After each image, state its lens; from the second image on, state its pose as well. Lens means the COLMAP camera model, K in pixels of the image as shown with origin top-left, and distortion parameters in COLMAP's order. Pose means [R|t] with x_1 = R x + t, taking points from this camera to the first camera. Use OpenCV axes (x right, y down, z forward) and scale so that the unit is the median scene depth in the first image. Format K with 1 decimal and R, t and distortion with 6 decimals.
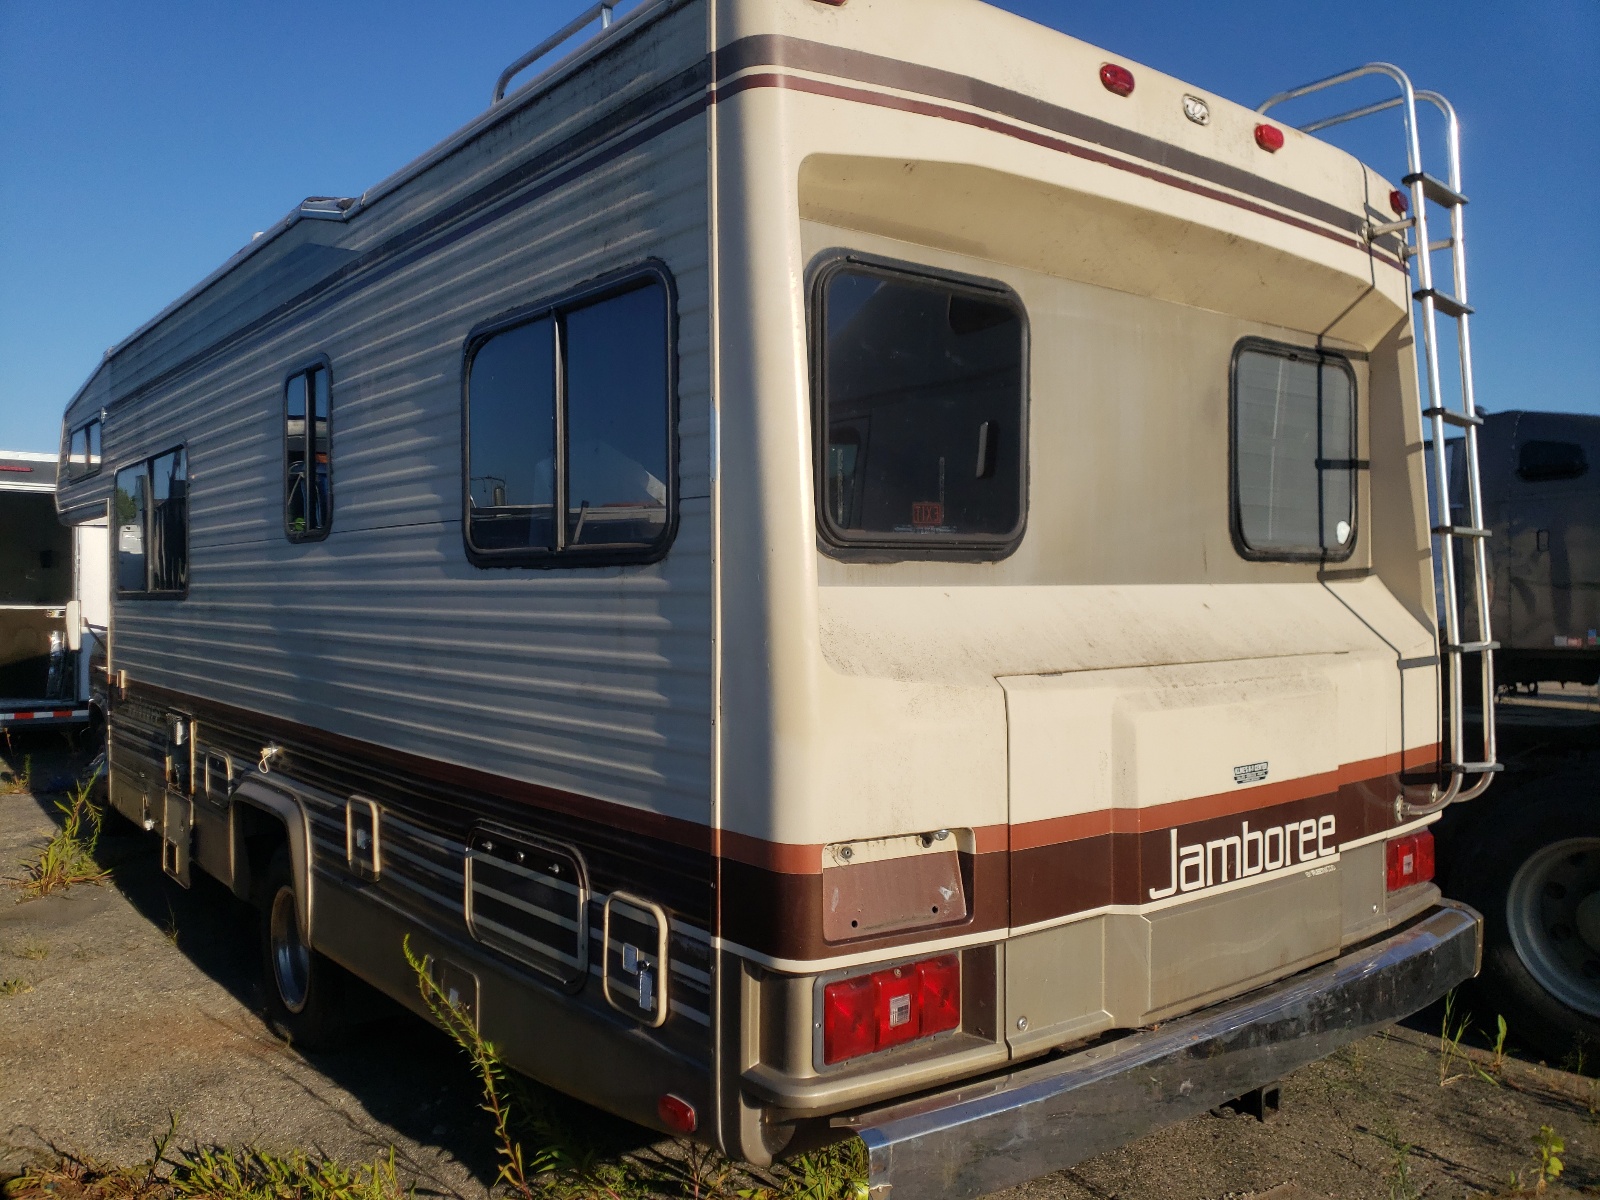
lens RADIAL K [[1267.3, 0, 718.4], [0, 1267.3, 597.2], [0, 0, 1]] dist [0.012371, -0.008942]
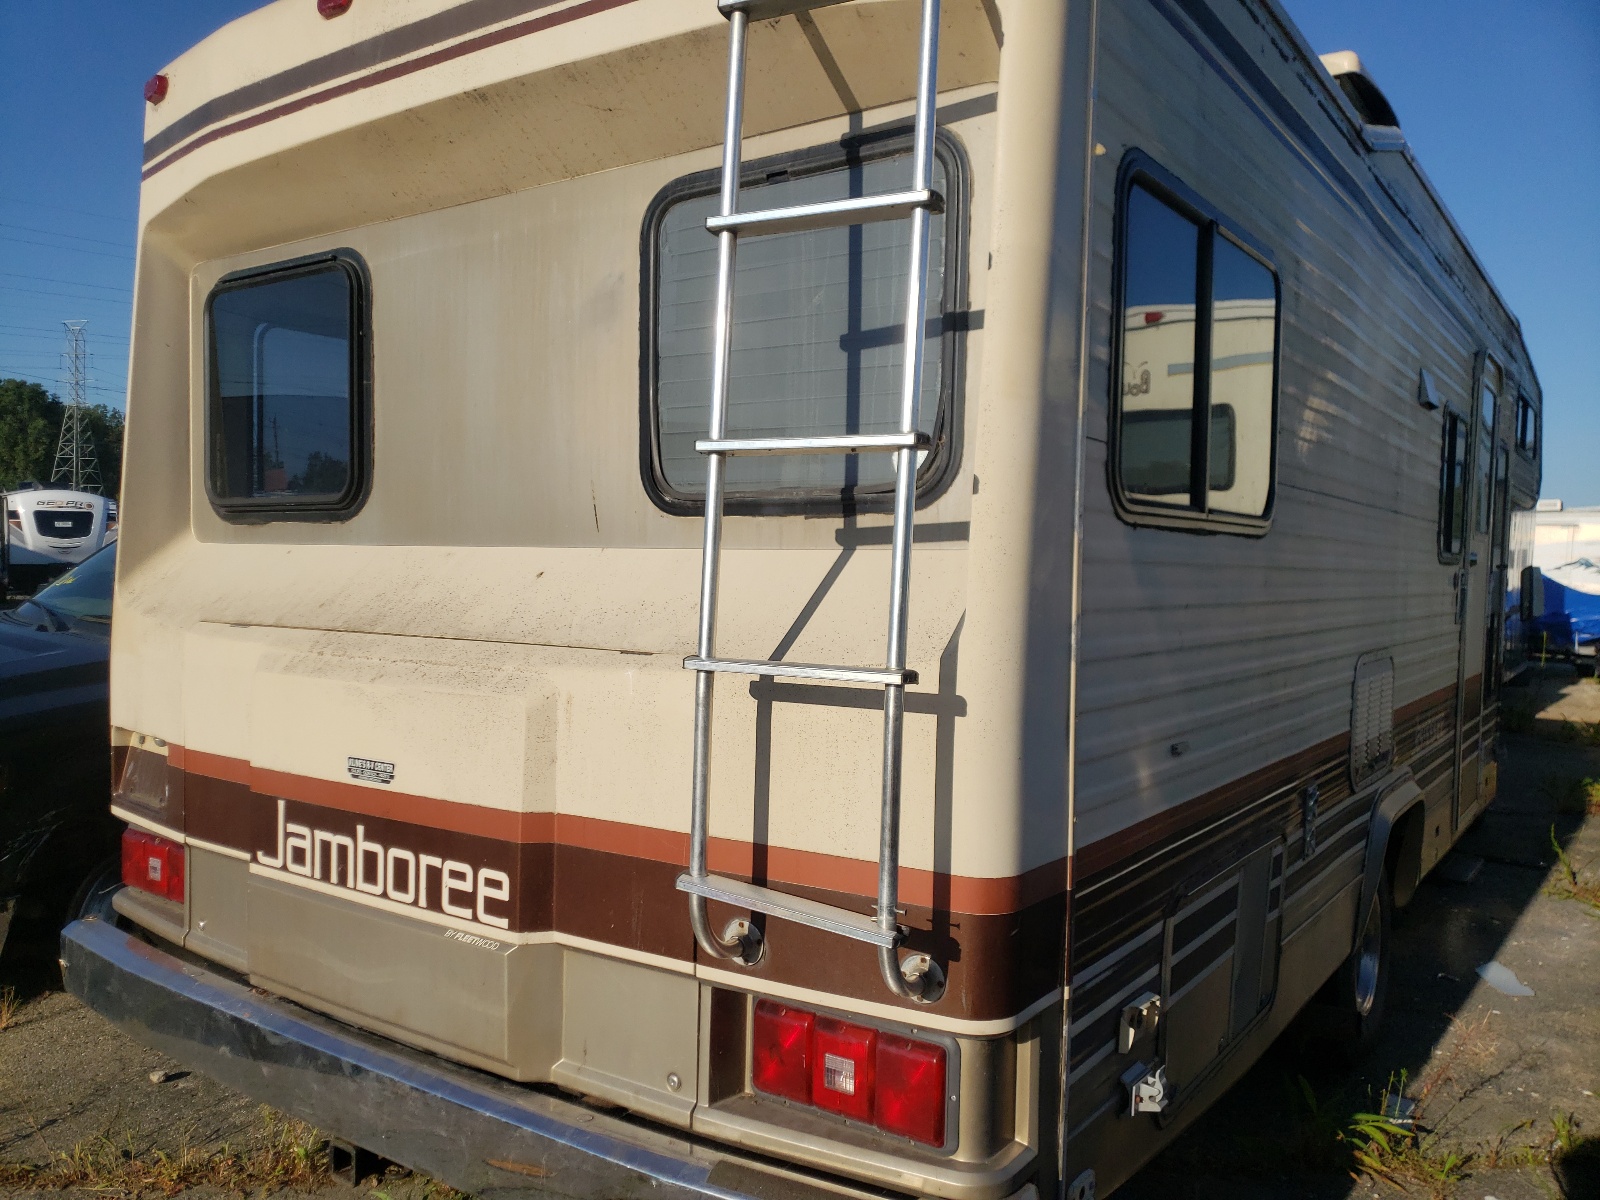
lens RADIAL K [[1267.3, 0, 718.4], [0, 1267.3, 597.2], [0, 0, 1]] dist [0.012371, -0.008942]
pose [[0.280478, 0.039206, -0.959059, 1.280482], [-0.027935, 0.999076, 0.032672, -0.008379], [0.959454, 0.017627, 0.281314, 0.987299]]
